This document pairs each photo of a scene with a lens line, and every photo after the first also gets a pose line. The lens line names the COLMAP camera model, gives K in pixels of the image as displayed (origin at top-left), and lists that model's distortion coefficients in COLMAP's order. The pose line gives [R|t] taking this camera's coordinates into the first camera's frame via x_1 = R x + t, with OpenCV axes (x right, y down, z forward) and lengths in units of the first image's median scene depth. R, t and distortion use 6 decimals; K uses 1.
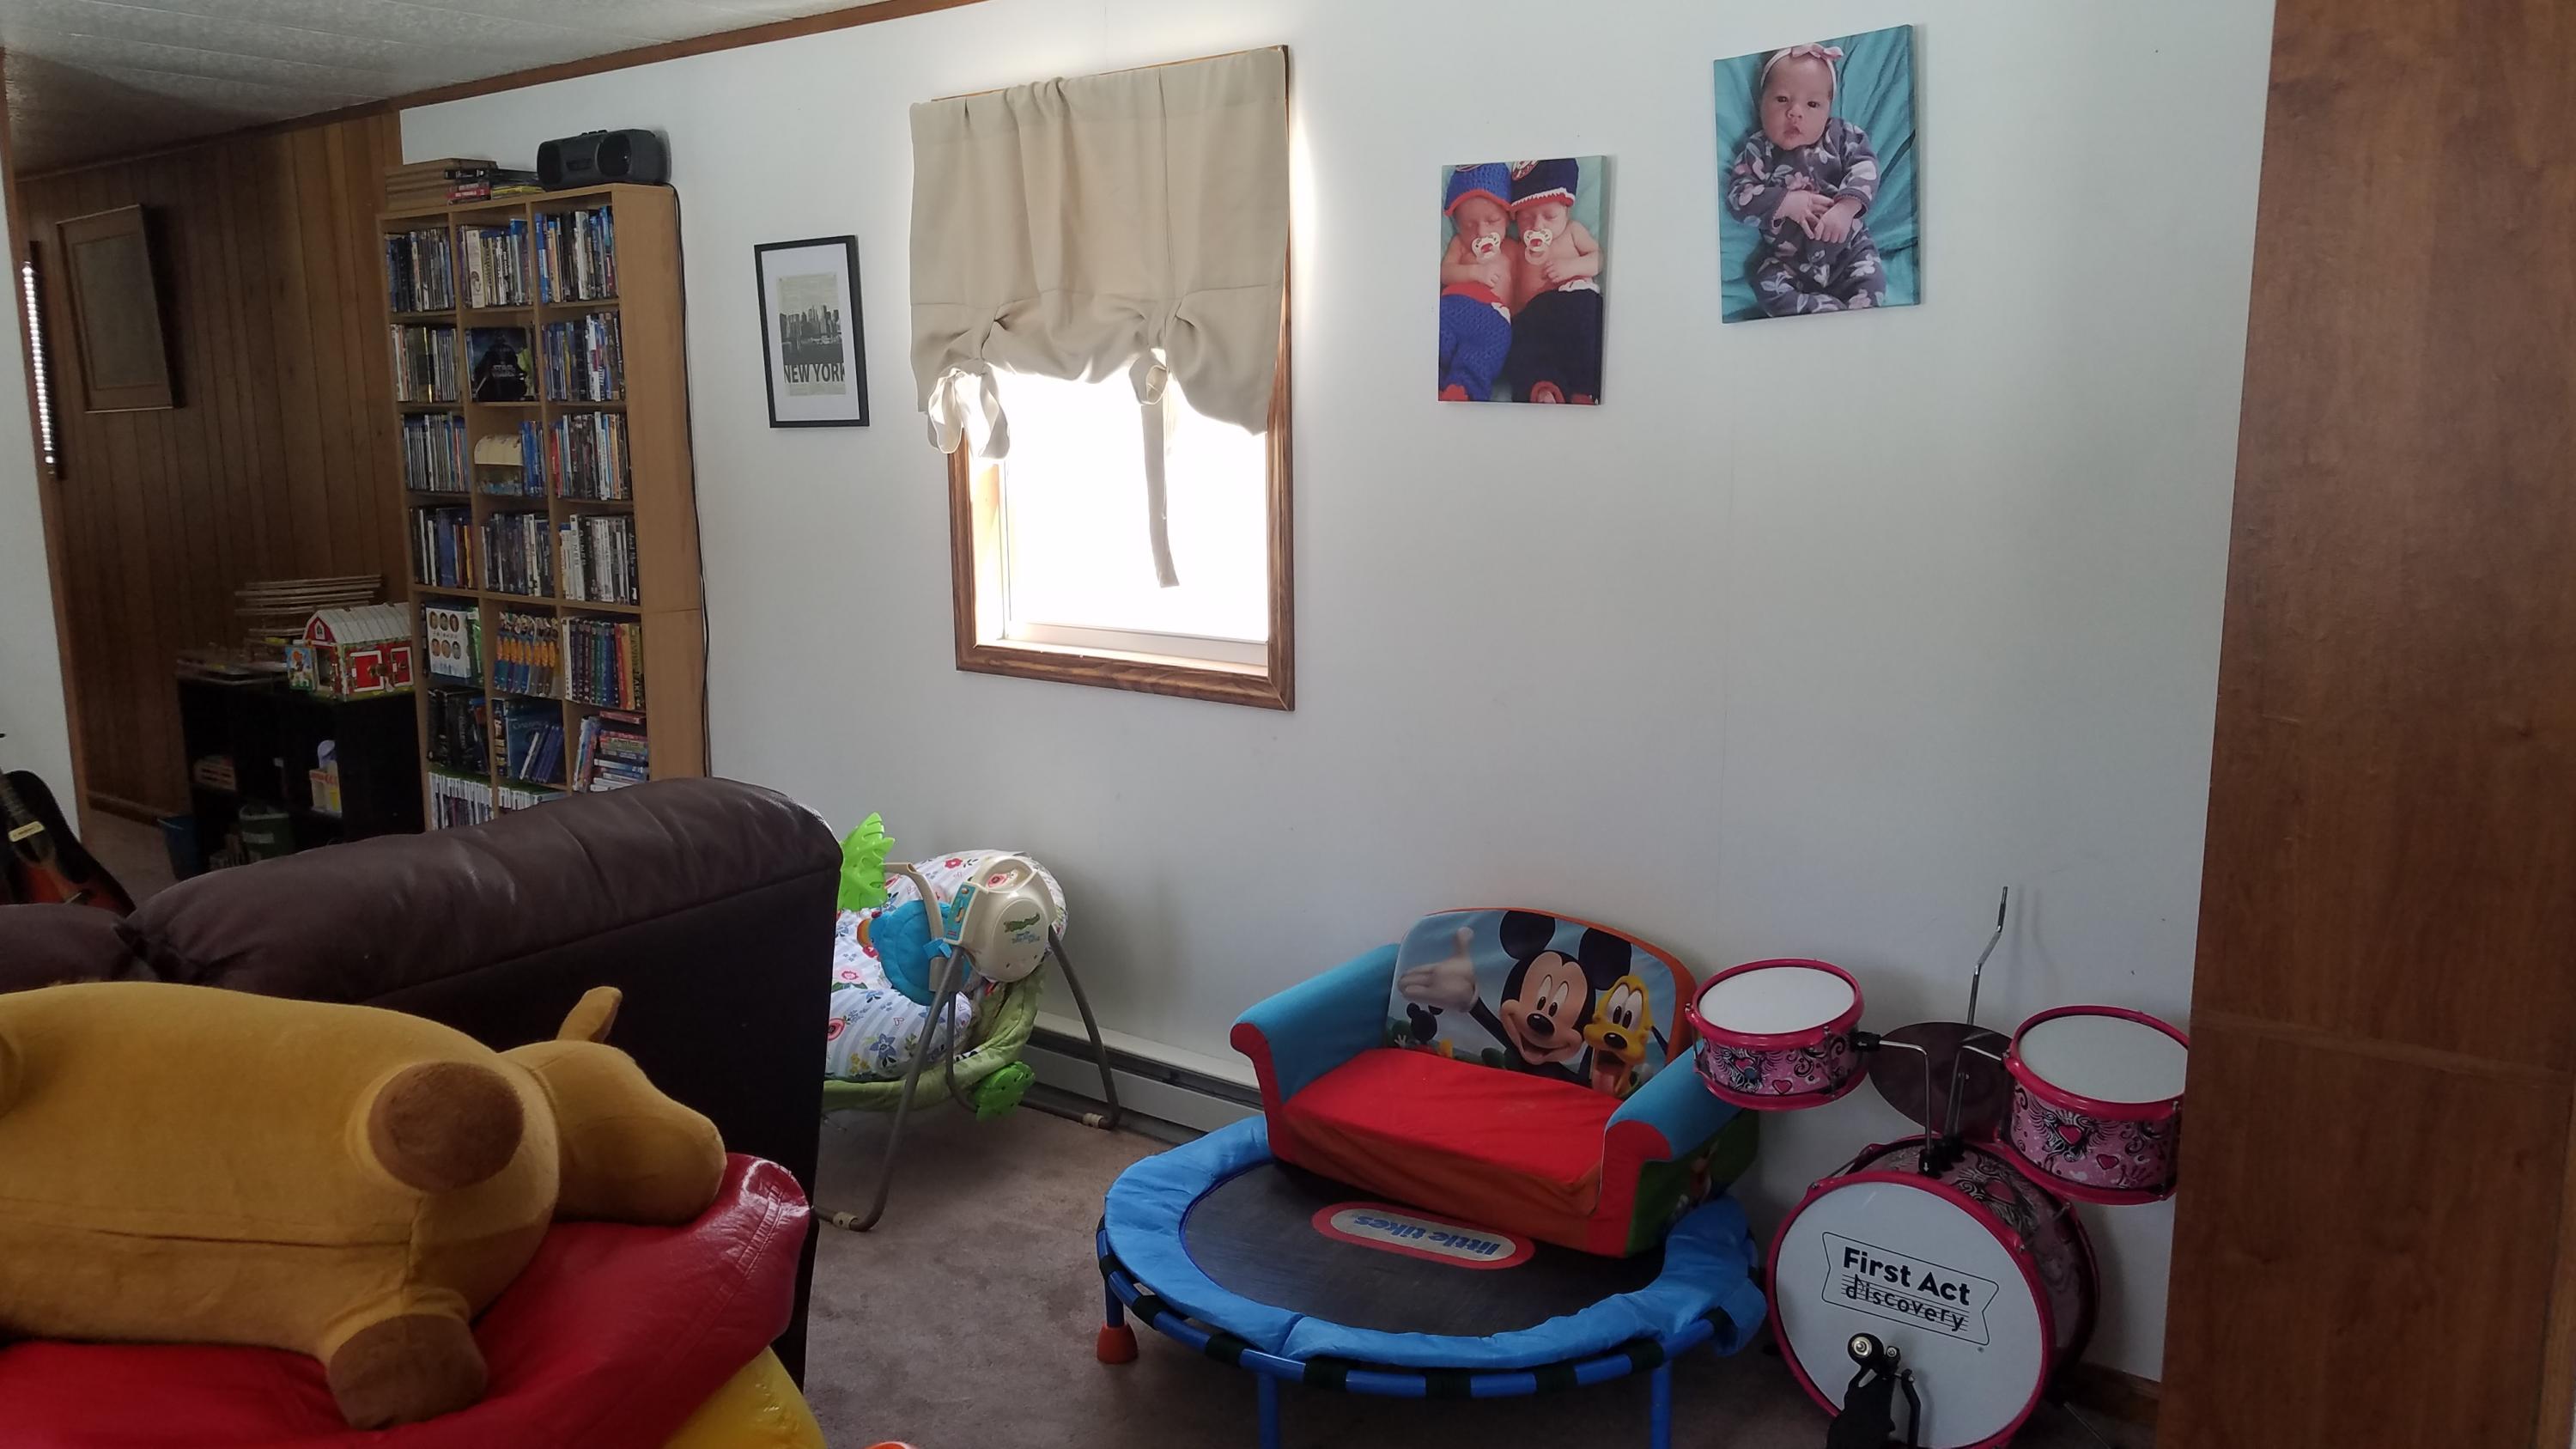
lens RADIAL K [[2016.5, 0, 1285.7], [0, 2016.5, 734.4], [0, 0, 1]] dist [0.012250, -0.009386]
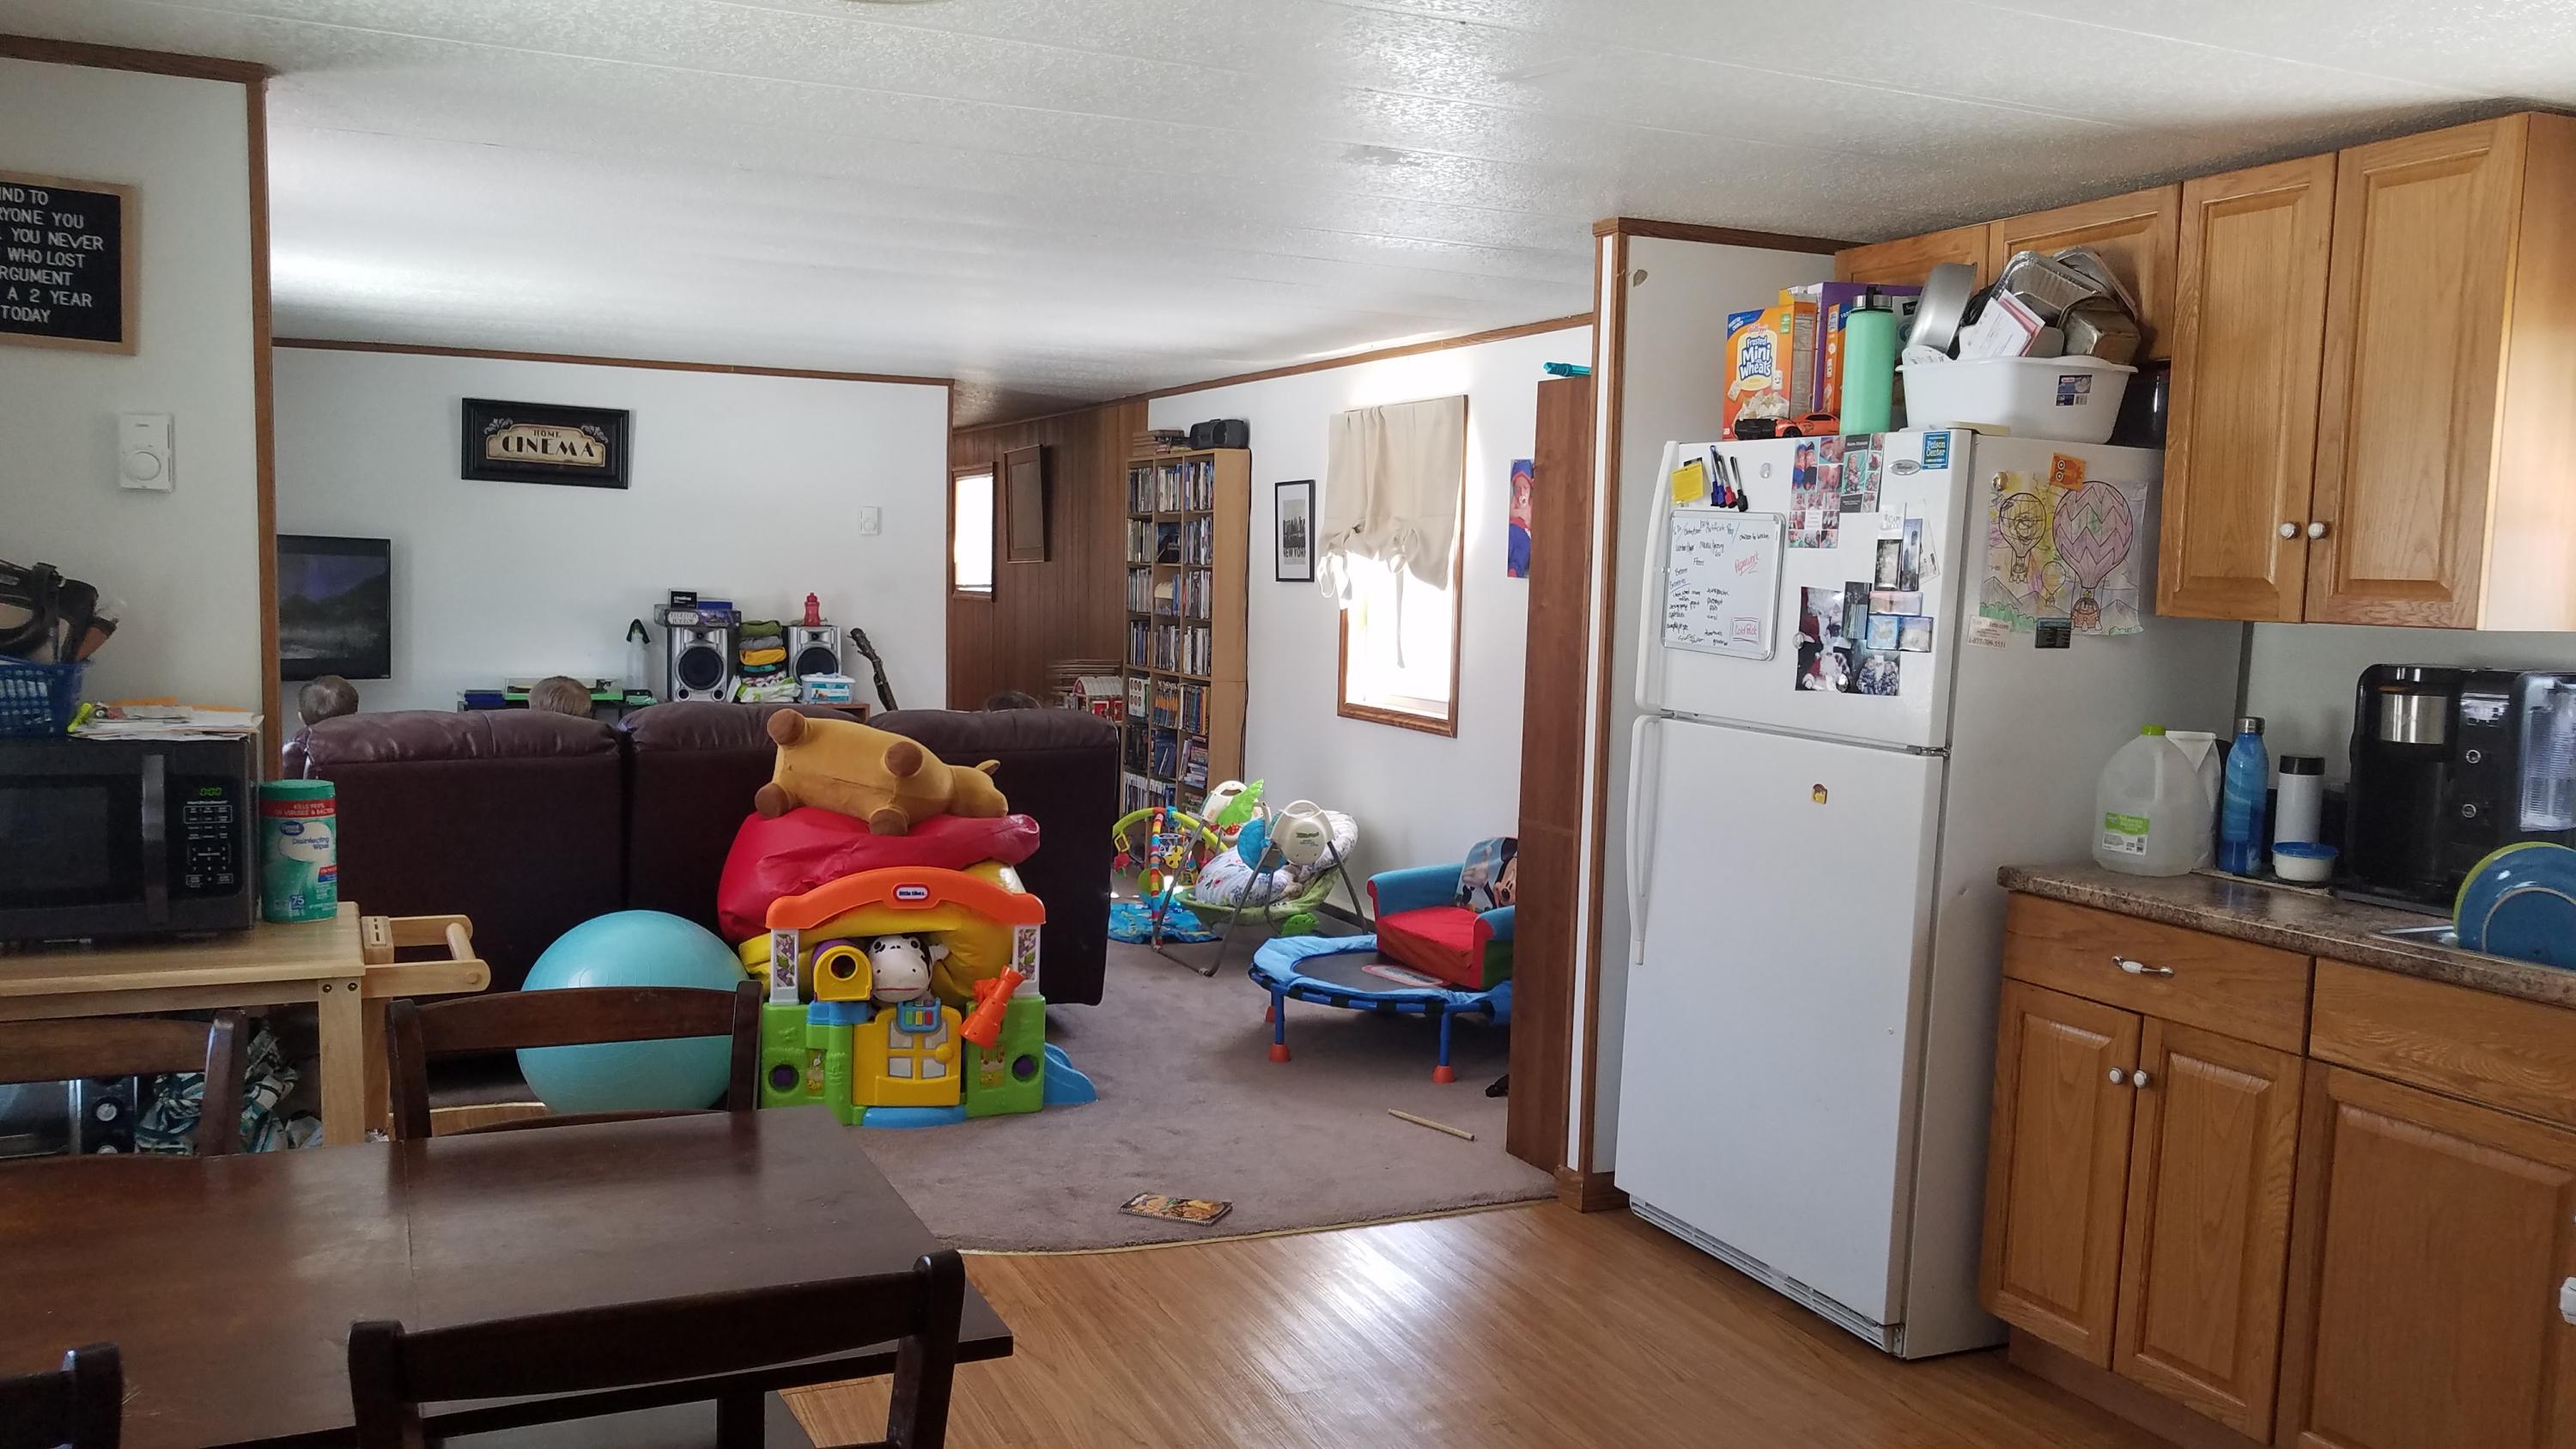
lens RADIAL K [[2016.5, 0, 1287.1], [0, 2016.5, 719.8], [0, 0, 1]] dist [0.012250, -0.009386]
pose [[0.898253, 0.062675, -0.434988, 0.533644], [-0.101379, 0.992635, -0.066325, 0.087999], [0.427627, 0.103675, 0.897990, -0.592364]]
